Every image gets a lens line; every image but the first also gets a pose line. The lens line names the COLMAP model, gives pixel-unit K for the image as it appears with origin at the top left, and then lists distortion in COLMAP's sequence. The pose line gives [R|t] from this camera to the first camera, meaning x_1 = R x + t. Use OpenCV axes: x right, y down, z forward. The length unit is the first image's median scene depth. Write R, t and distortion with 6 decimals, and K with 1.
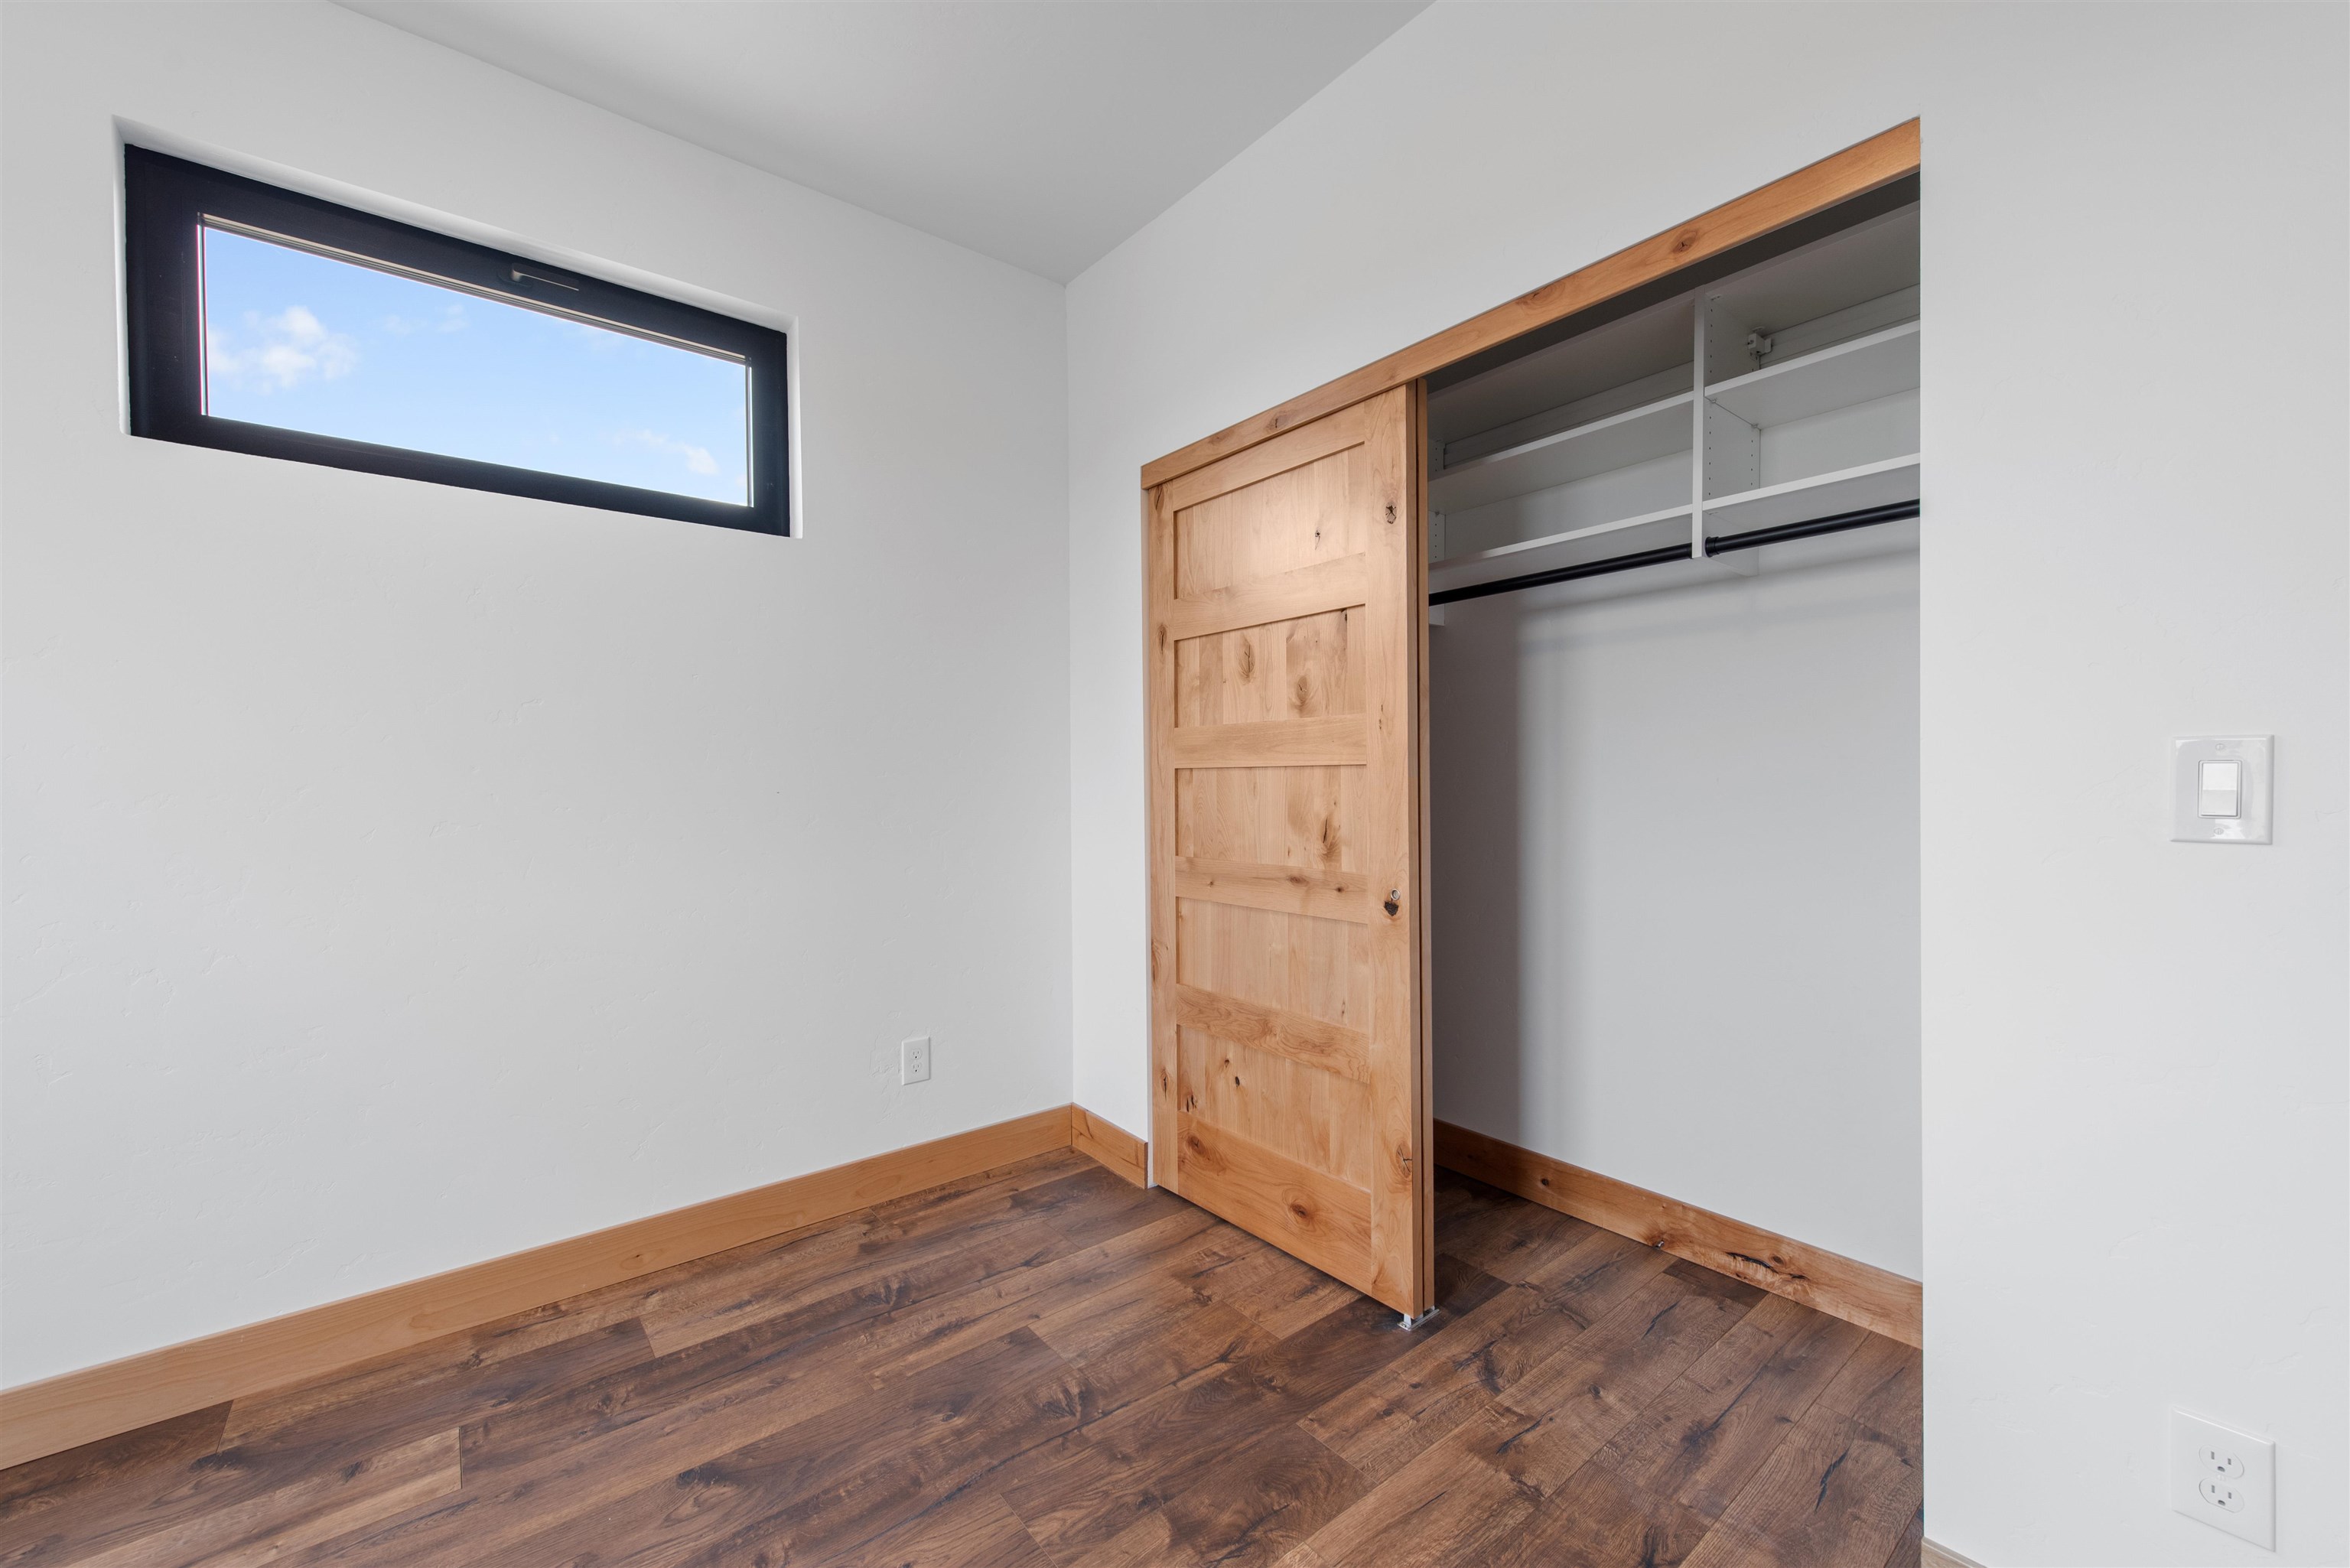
lens RADIAL K [[943.9, 0, 1177.9], [0, 943.9, 777.0], [0, 0, 1]] dist [0.009506, -0.002416]
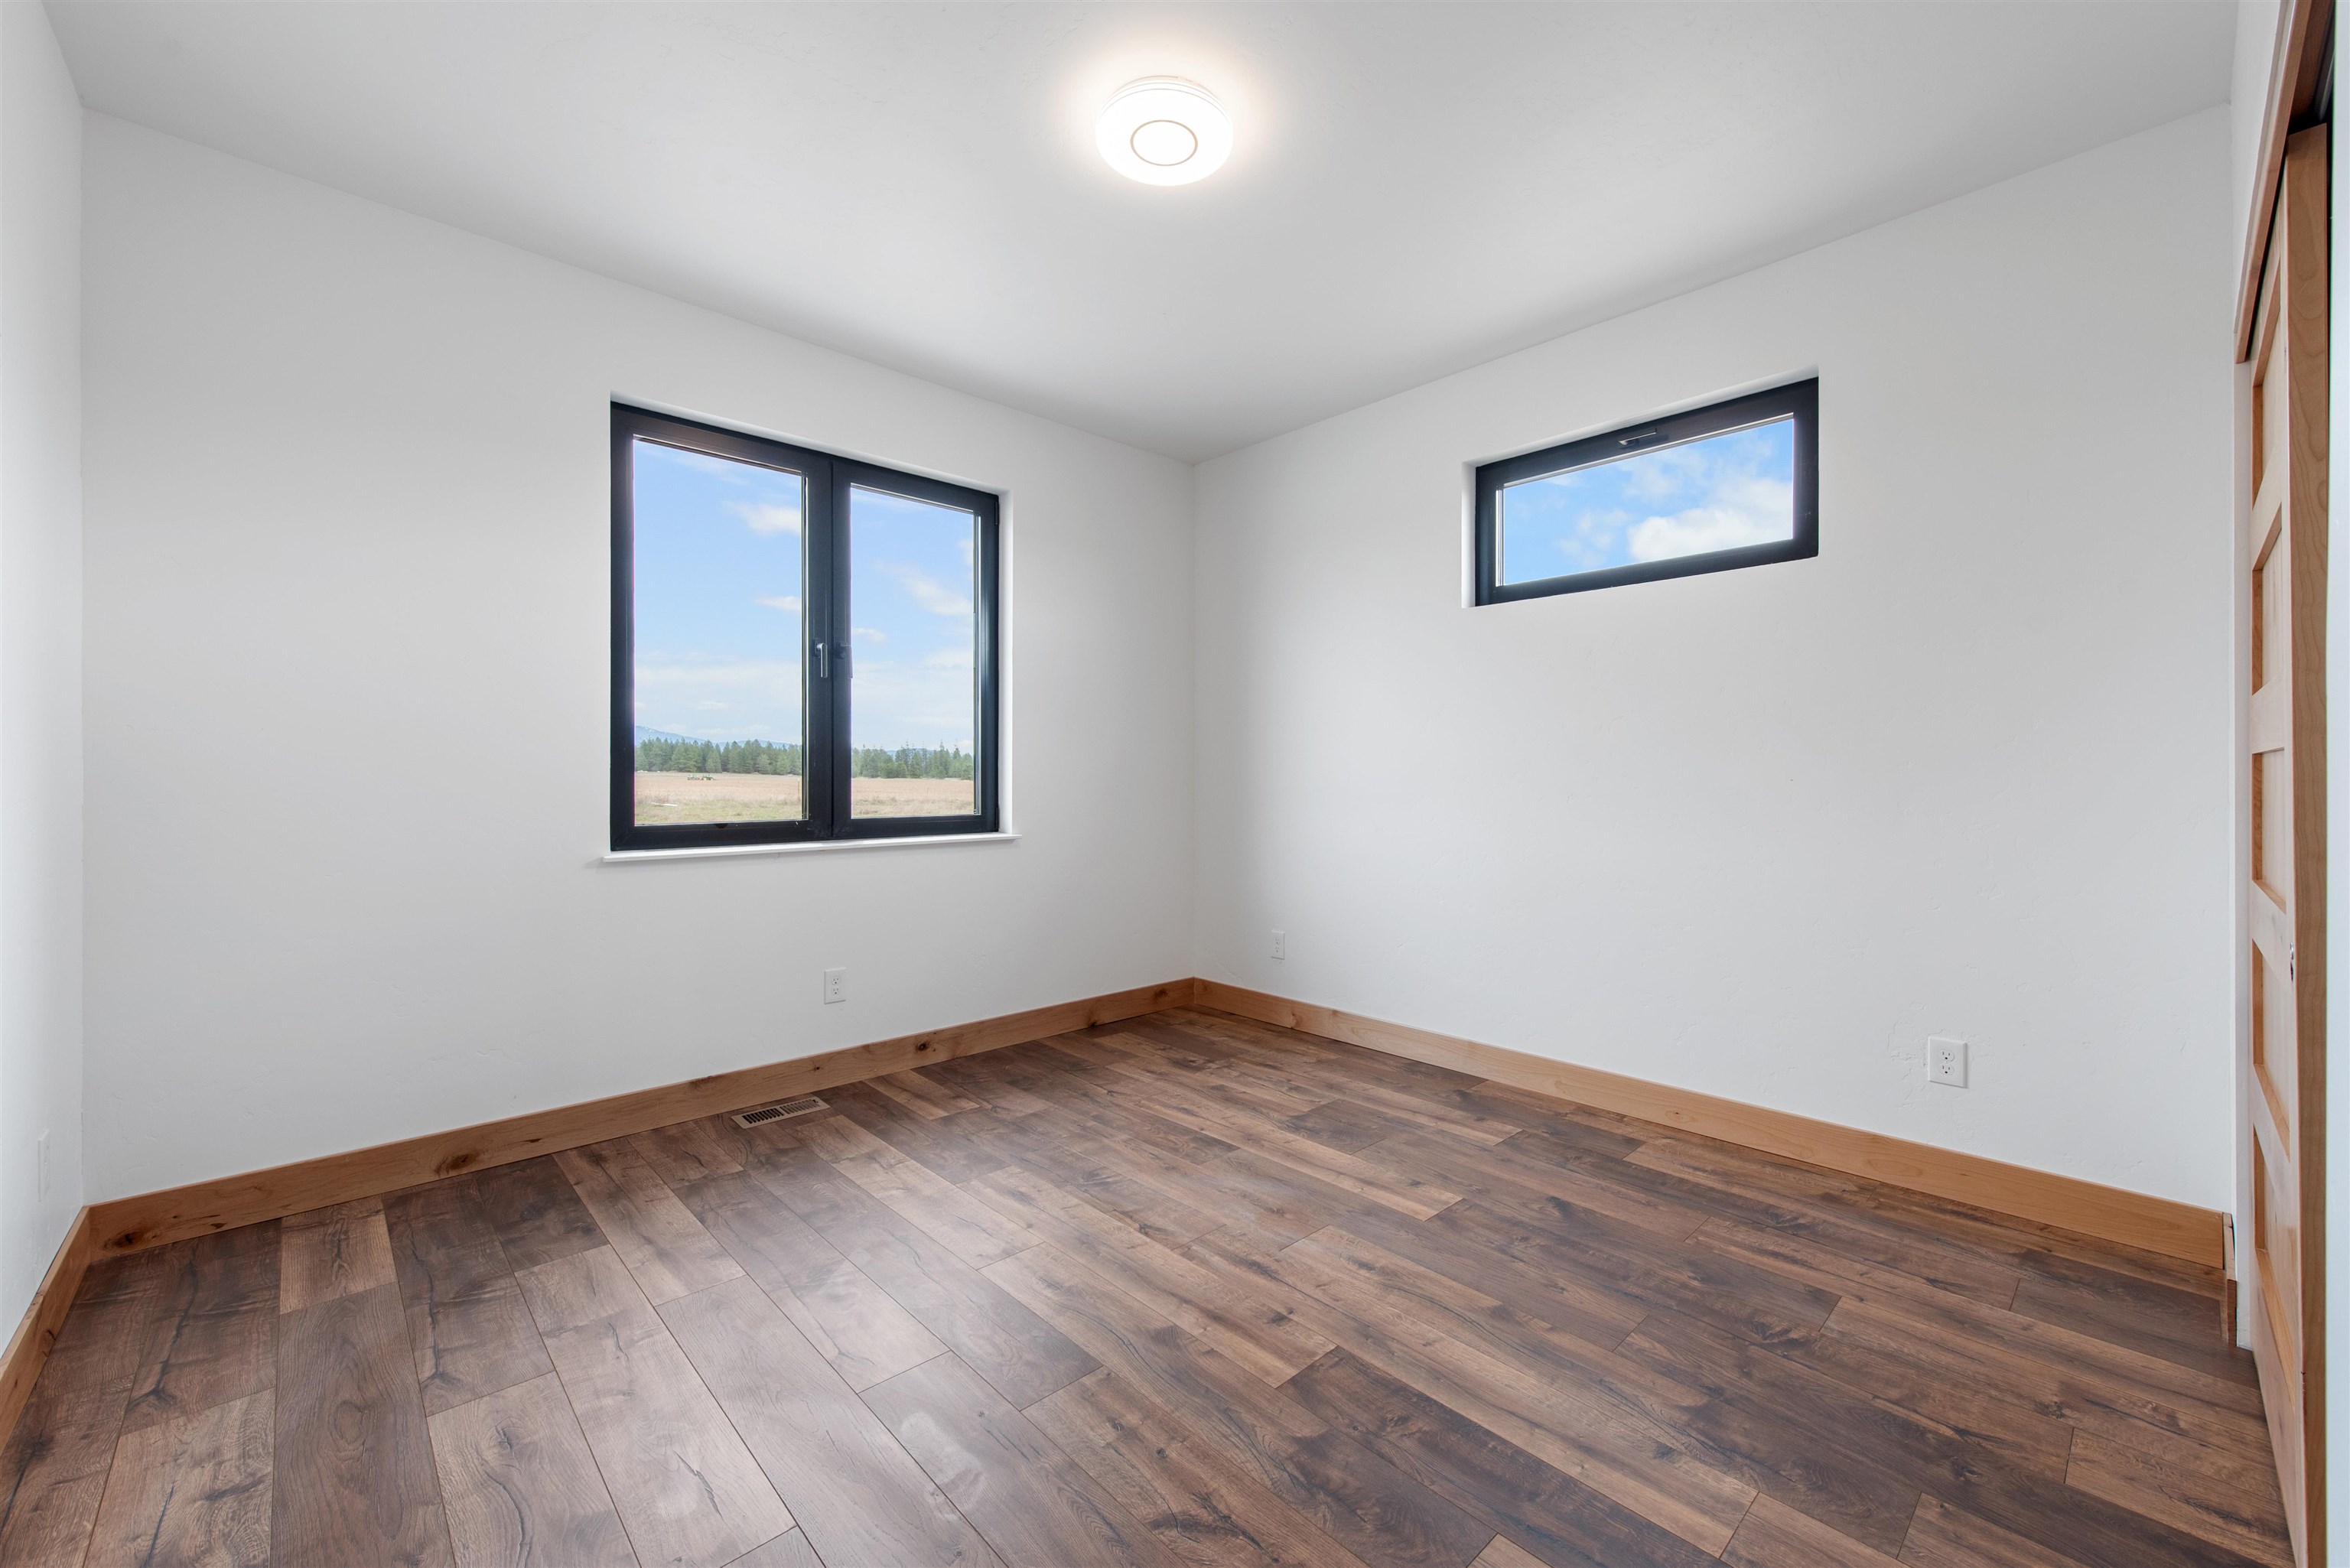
lens RADIAL K [[943.9, 0, 1179.4], [0, 943.9, 781.7], [0, 0, 1]] dist [0.009506, -0.002416]
pose [[0.049417, 0.014400, -0.998674, 0.861188], [0.001538, 0.999894, 0.014493, -0.003232], [0.998777, -0.002252, 0.049390, 0.226519]]
